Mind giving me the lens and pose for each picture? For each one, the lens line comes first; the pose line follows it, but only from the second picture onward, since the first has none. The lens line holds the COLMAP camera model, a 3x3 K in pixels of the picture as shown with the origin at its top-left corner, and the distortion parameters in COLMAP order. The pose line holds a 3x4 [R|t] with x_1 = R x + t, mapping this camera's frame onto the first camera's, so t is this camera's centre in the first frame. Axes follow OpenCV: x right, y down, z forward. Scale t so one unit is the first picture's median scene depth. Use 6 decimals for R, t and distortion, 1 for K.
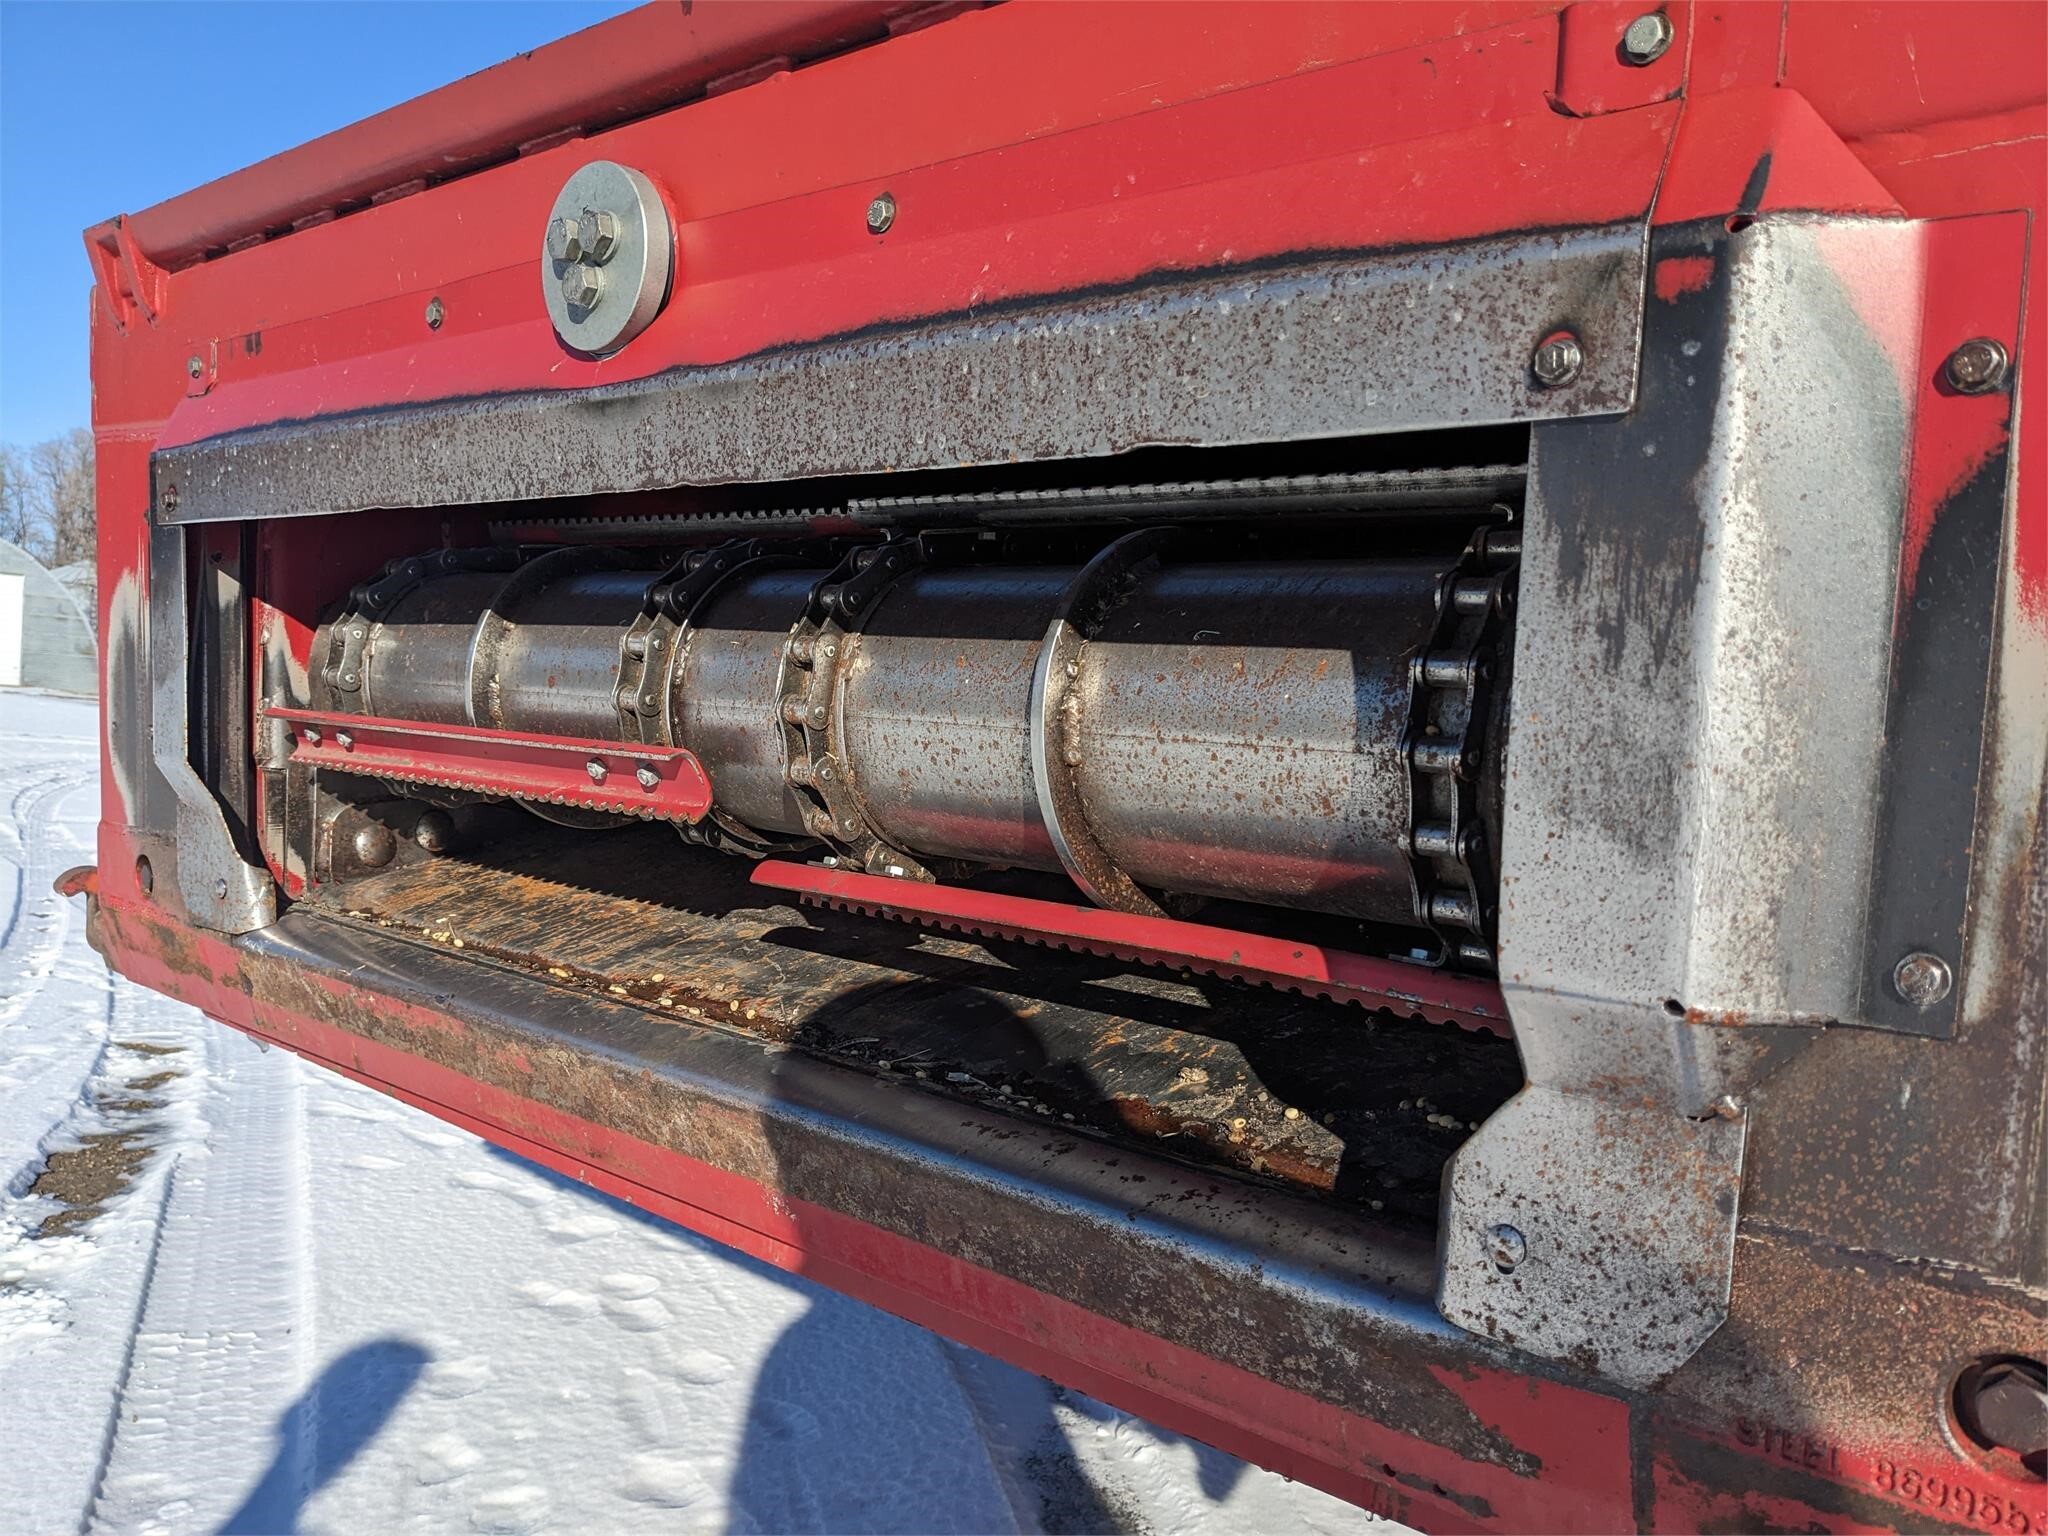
lens RADIAL K [[1605.6, 0, 1010.3], [0, 1605.6, 811.0], [0, 0, 1]] dist [0.055064, -0.098008]
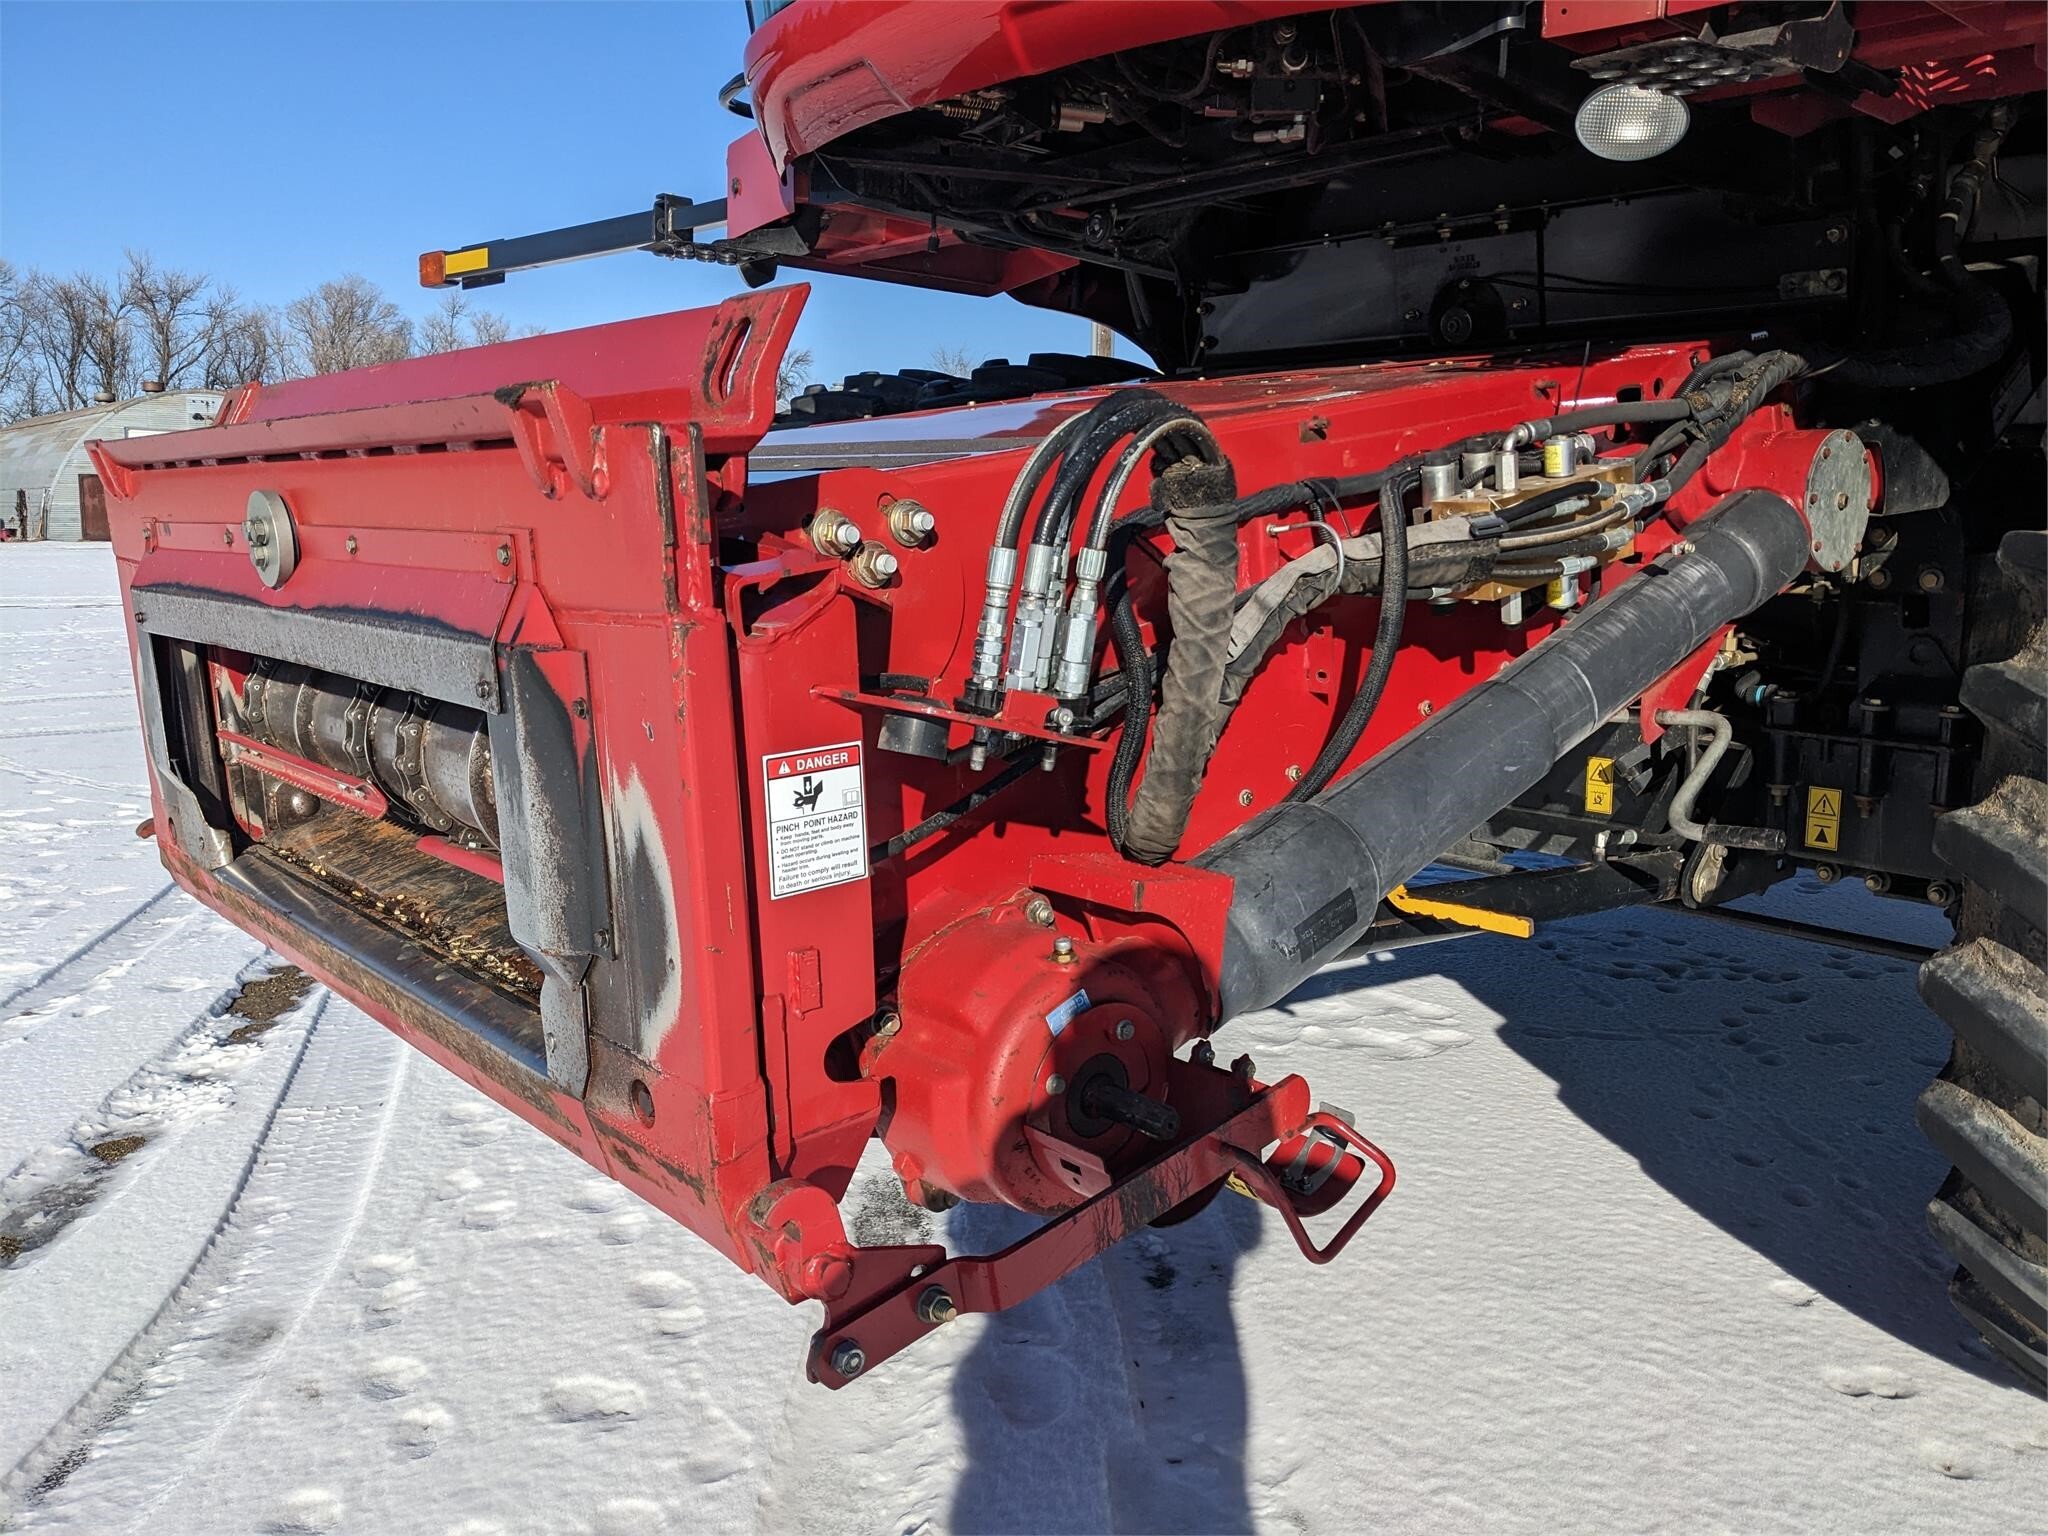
lens RADIAL K [[1619.2, 0, 1017.5], [0, 1619.2, 772.5], [0, 0, 1]] dist [0.062342, -0.093222]
pose [[0.986953, -0.049821, -0.153107, 0.430114], [0.066213, 0.992381, 0.103902, -0.101676], [0.146764, -0.112684, 0.982732, -0.374934]]
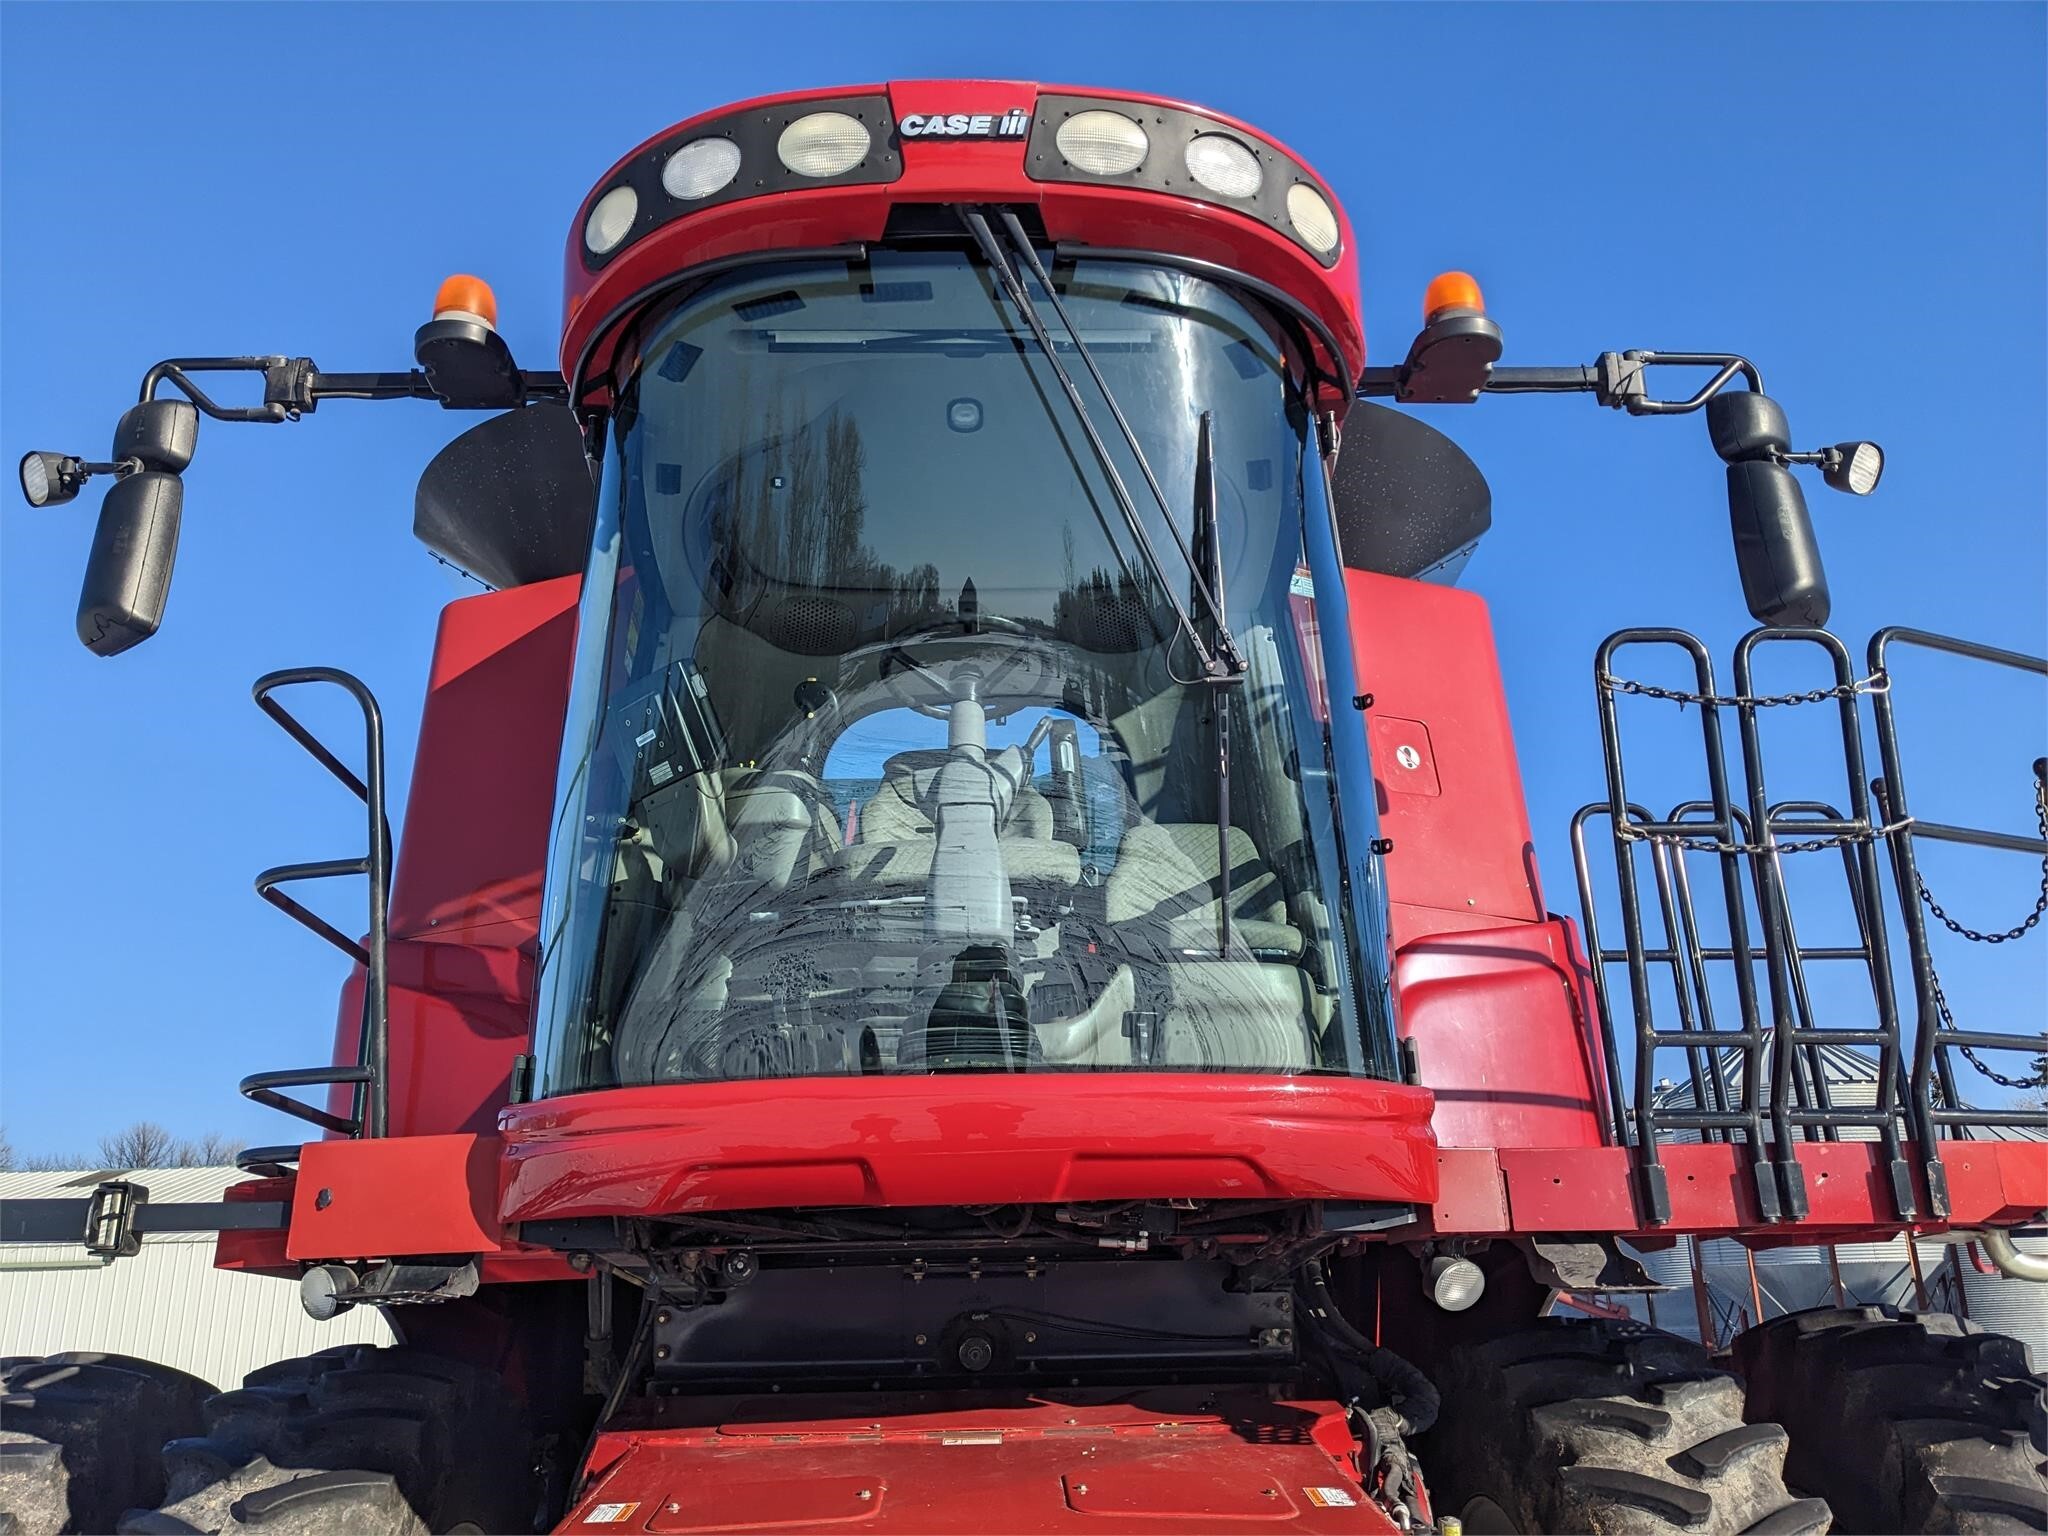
lens RADIAL K [[1639.0, 0, 1027.0], [0, 1639.0, 756.4], [0, 0, 1]] dist [0.056726, -0.088634]
pose [[0.731225, 0.129199, 0.669789, -0.656848], [0.114204, 0.944853, -0.306937, -0.403026], [-0.672508, 0.300933, 0.676145, -0.177113]]
